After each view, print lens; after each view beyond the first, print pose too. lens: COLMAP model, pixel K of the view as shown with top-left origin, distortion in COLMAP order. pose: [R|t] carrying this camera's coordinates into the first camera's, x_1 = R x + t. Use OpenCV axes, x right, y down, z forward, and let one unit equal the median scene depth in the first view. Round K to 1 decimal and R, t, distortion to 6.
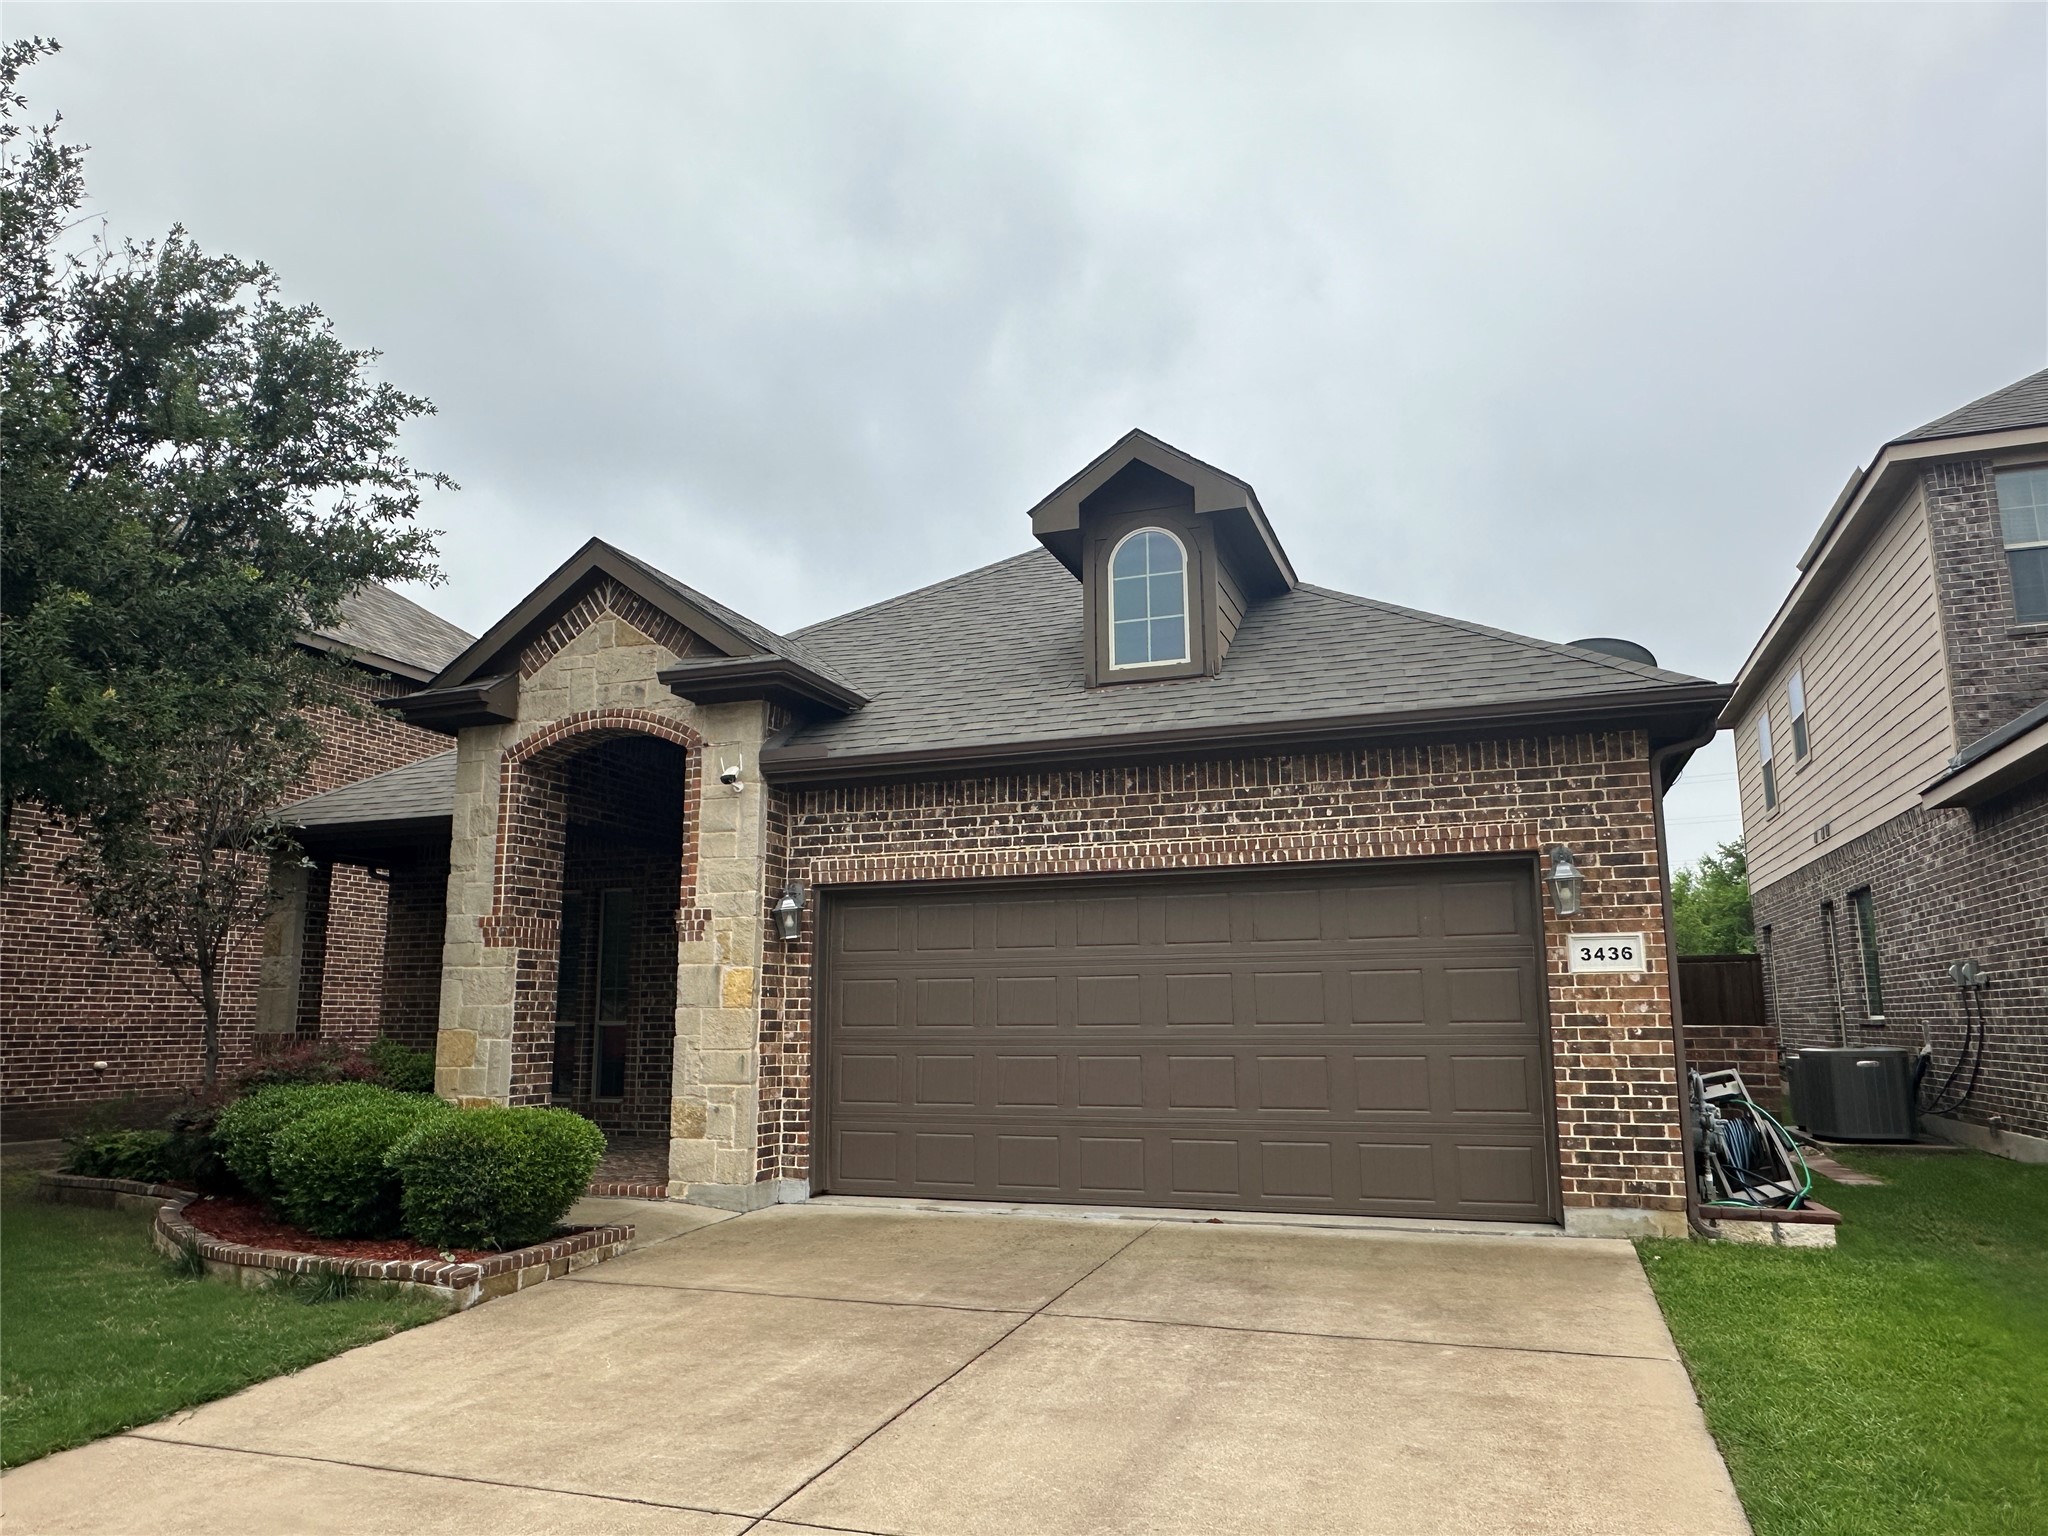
lens RADIAL K [[1361.3, 0, 1024.4], [0, 1361.3, 803.8], [0, 0, 1]] dist [0.003589, 0.000679]
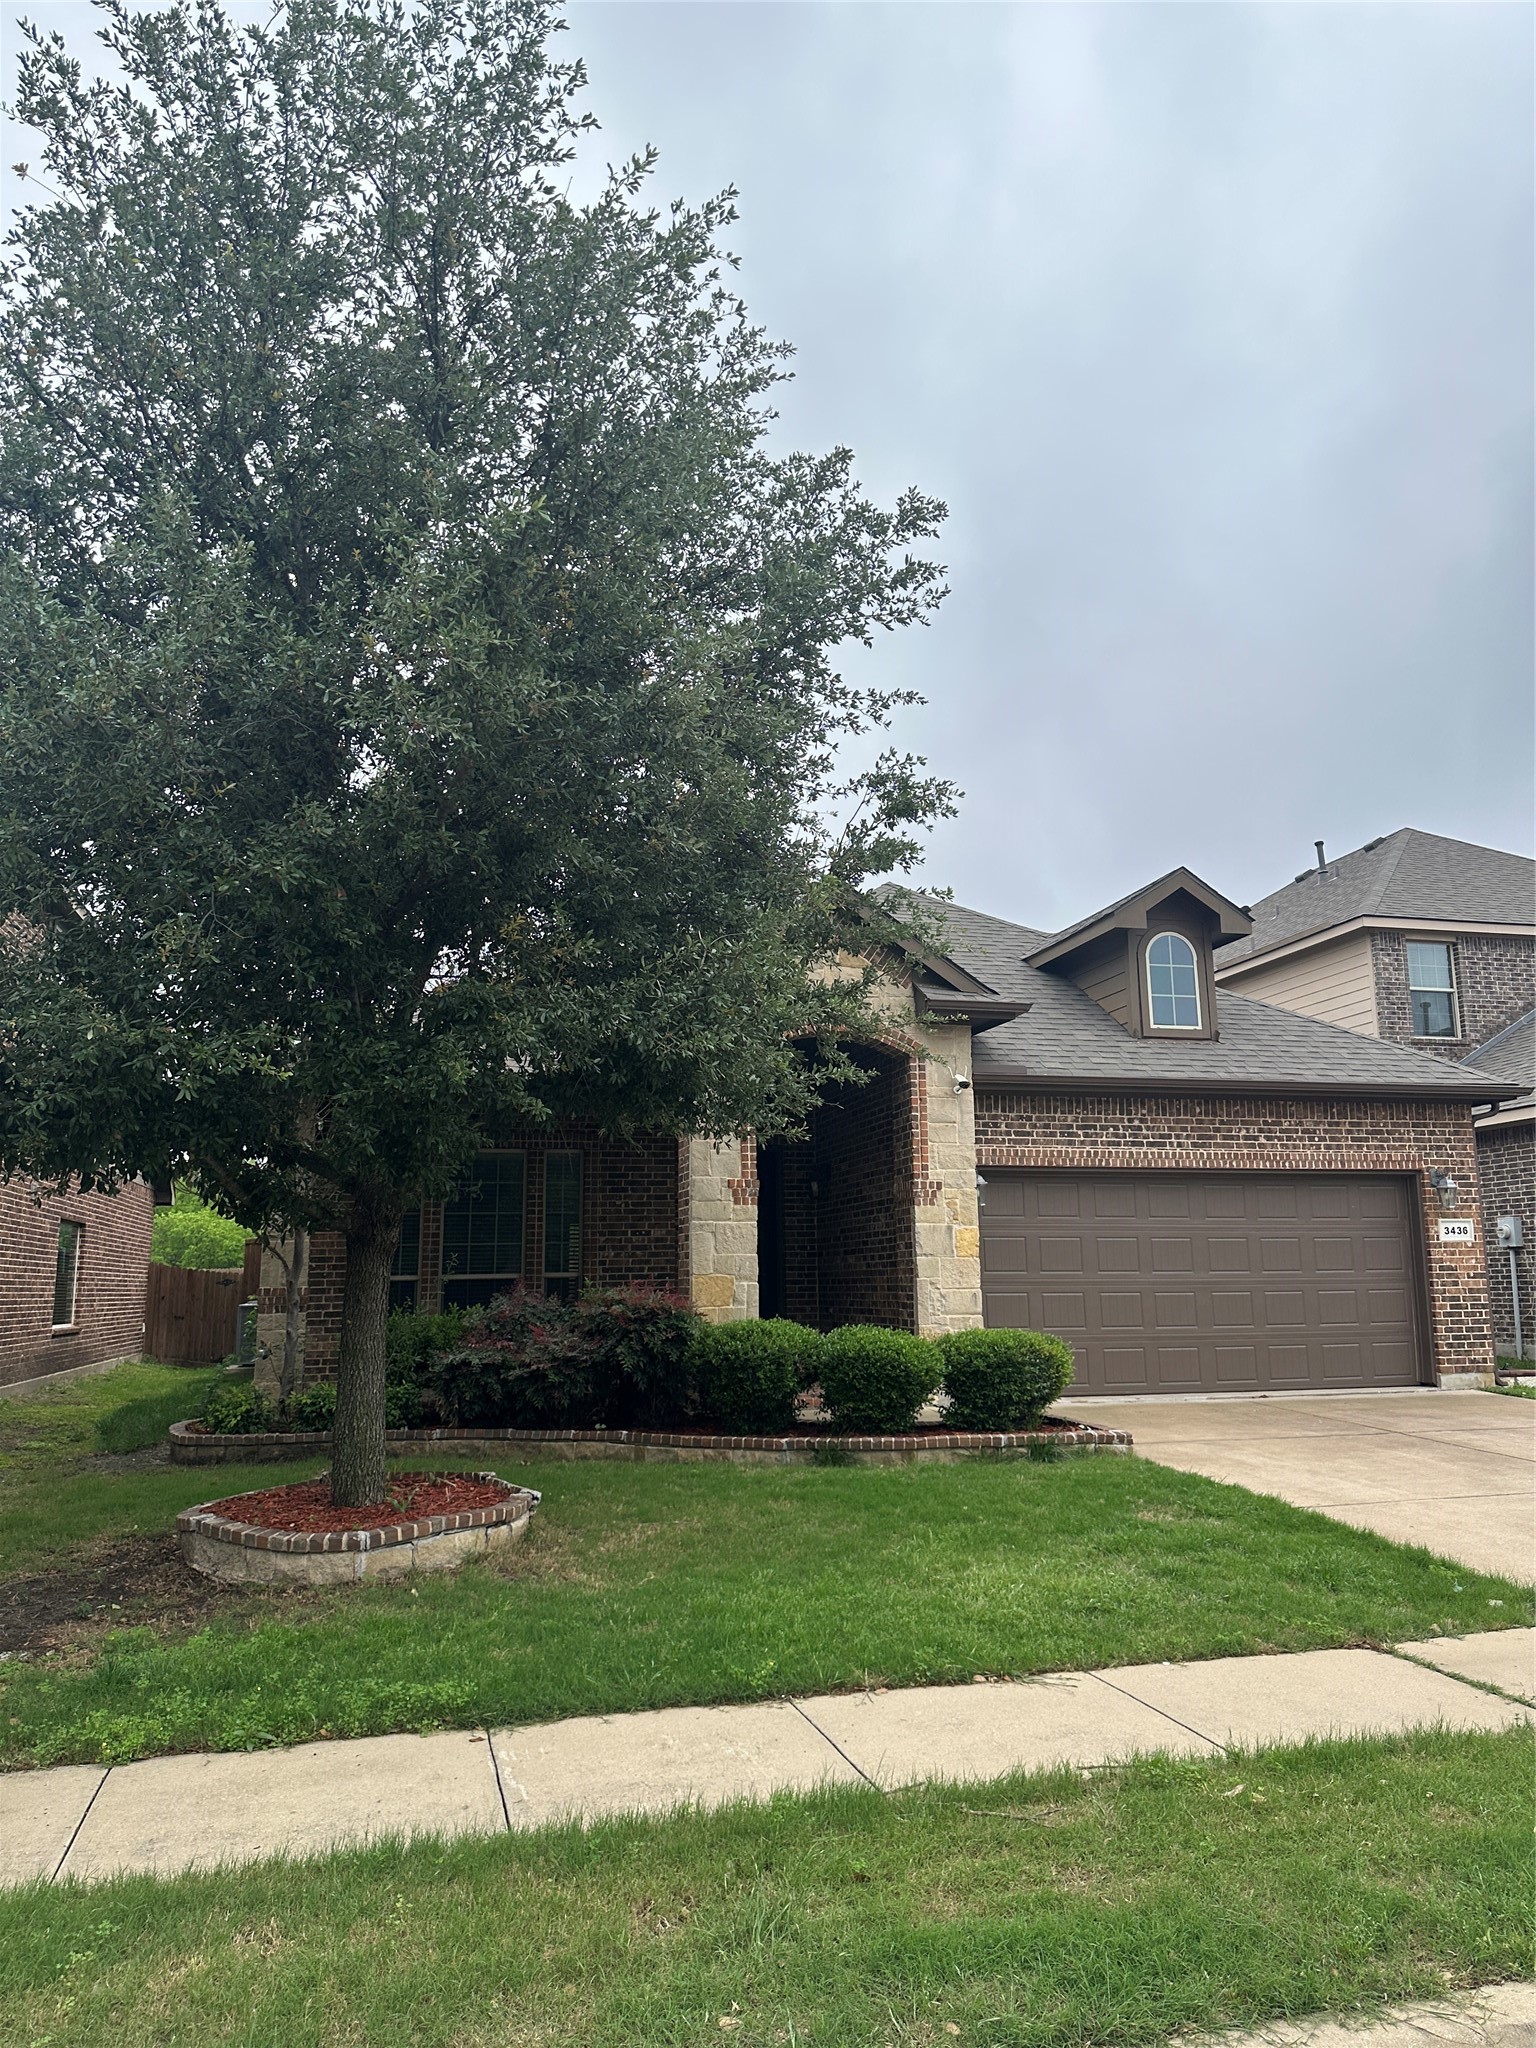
lens RADIAL K [[1490.5, 0, 768.0], [0, 1490.5, 1024.0], [0, 0, 1]] dist [-0.001791, -0.006119]
pose [[0.835248, 0.096677, 0.541308, -1.230122], [-0.083786, 0.995304, -0.048477, 0.010030], [-0.543453, -0.004864, 0.839426, -0.123358]]
